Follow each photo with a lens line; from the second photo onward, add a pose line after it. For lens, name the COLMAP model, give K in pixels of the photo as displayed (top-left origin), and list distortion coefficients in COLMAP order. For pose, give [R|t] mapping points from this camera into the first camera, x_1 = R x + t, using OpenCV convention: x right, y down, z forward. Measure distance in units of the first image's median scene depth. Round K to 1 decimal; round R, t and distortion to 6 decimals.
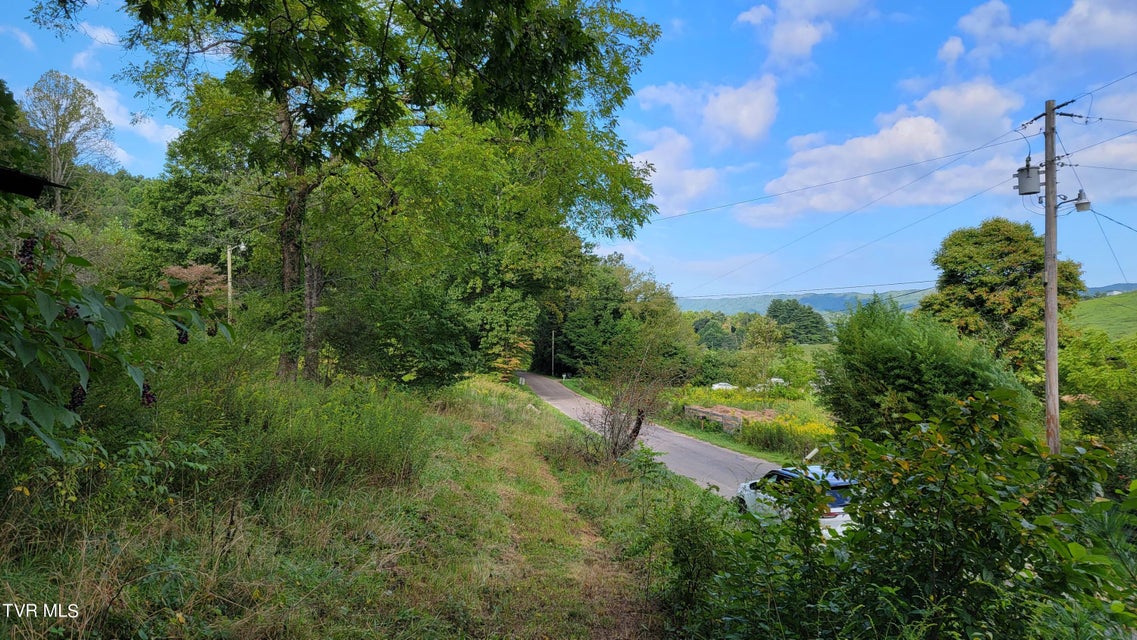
lens RADIAL K [[756.0, 0, 568.5], [0, 756.0, 320.0], [0, 0, 1]] dist [0.051965, -0.055960]
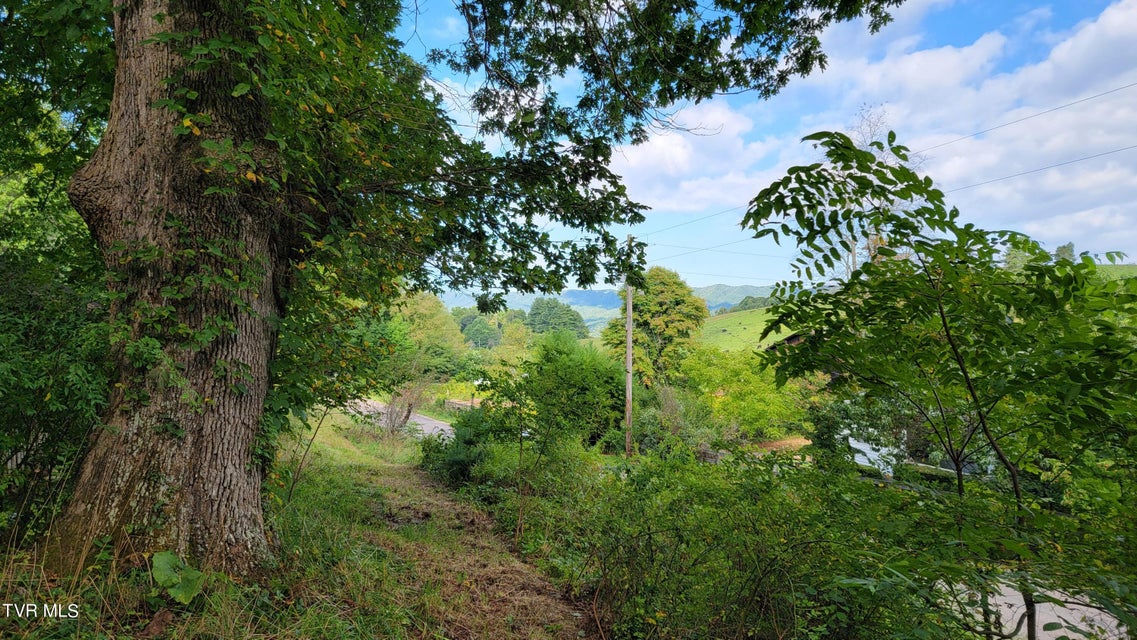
lens RADIAL K [[756.0, 0, 568.5], [0, 756.0, 320.0], [0, 0, 1]] dist [0.051965, -0.055960]
pose [[0.954673, 0.009221, 0.297515, -0.012382], [-0.011678, 0.999911, 0.006484, -0.013710], [-0.297429, -0.009664, 0.954695, -0.120491]]
